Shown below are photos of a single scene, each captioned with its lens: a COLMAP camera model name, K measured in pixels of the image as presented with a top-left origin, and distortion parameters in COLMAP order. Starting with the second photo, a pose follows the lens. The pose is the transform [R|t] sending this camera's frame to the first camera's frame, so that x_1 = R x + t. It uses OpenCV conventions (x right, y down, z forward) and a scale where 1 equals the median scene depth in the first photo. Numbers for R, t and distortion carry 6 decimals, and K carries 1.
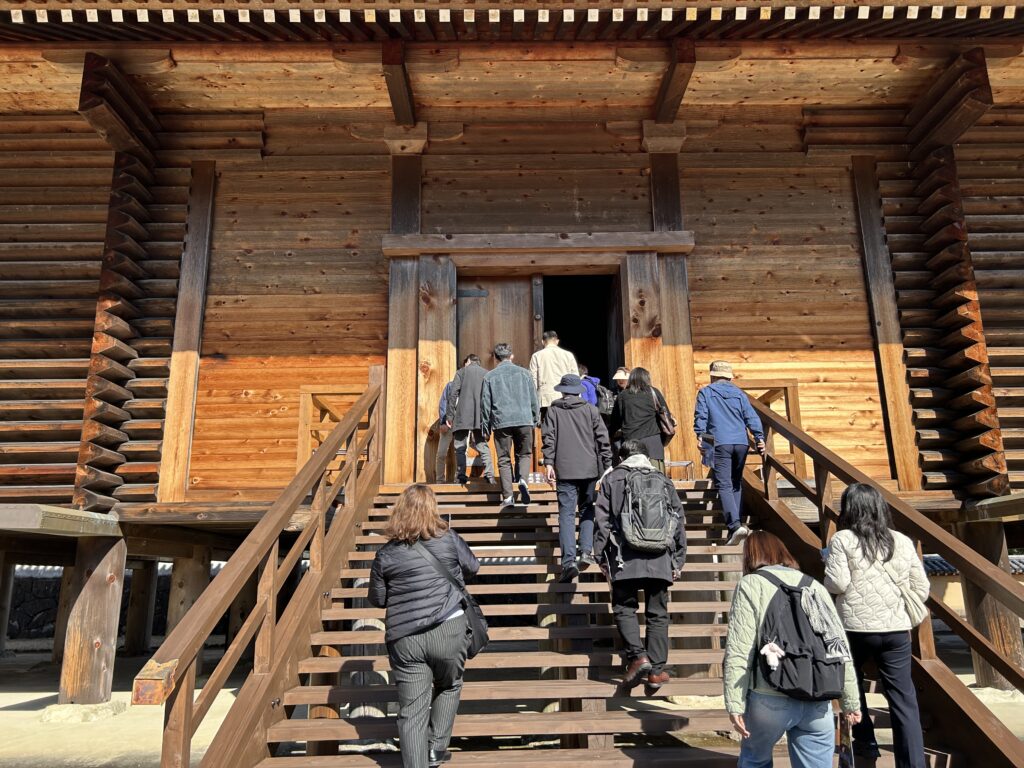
lens RADIAL K [[781.2, 0, 516.6], [0, 781.2, 379.9], [0, 0, 1]] dist [-0.009767, -0.009586]
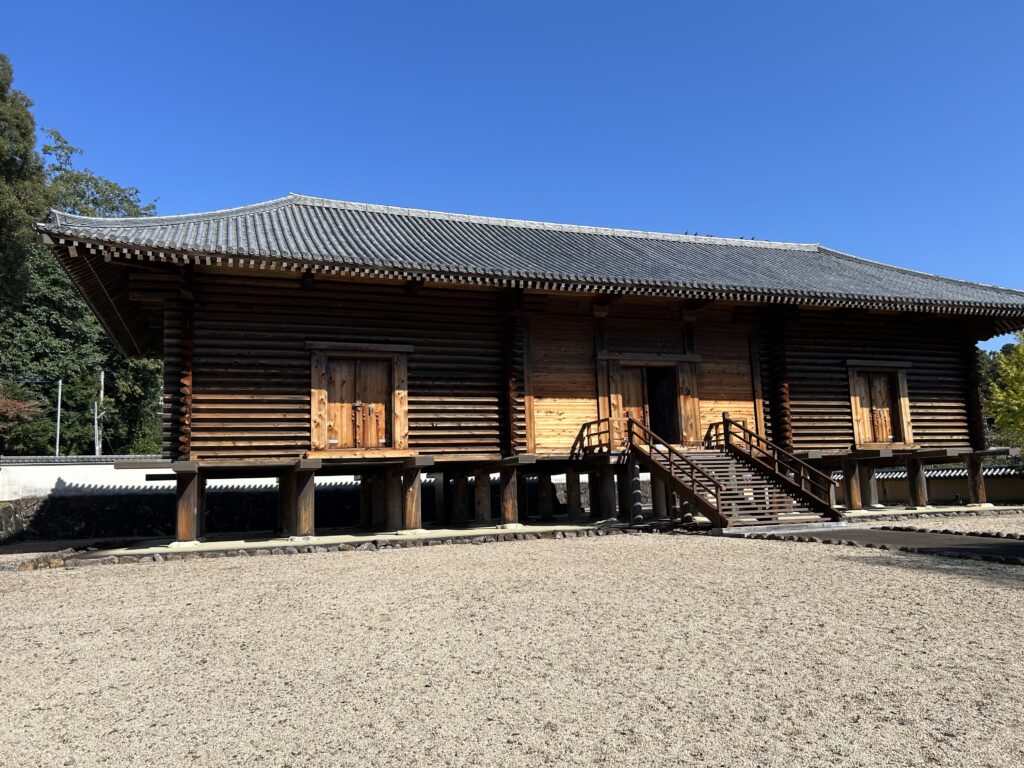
lens RADIAL K [[781.2, 0, 509.3], [0, 781.2, 386.2], [0, 0, 1]] dist [-0.009767, -0.009586]
pose [[0.952297, 0.030566, 0.303638, -1.234925], [-0.060846, 0.994012, 0.090767, -0.290579], [-0.299045, -0.104913, 0.948454, -1.400909]]
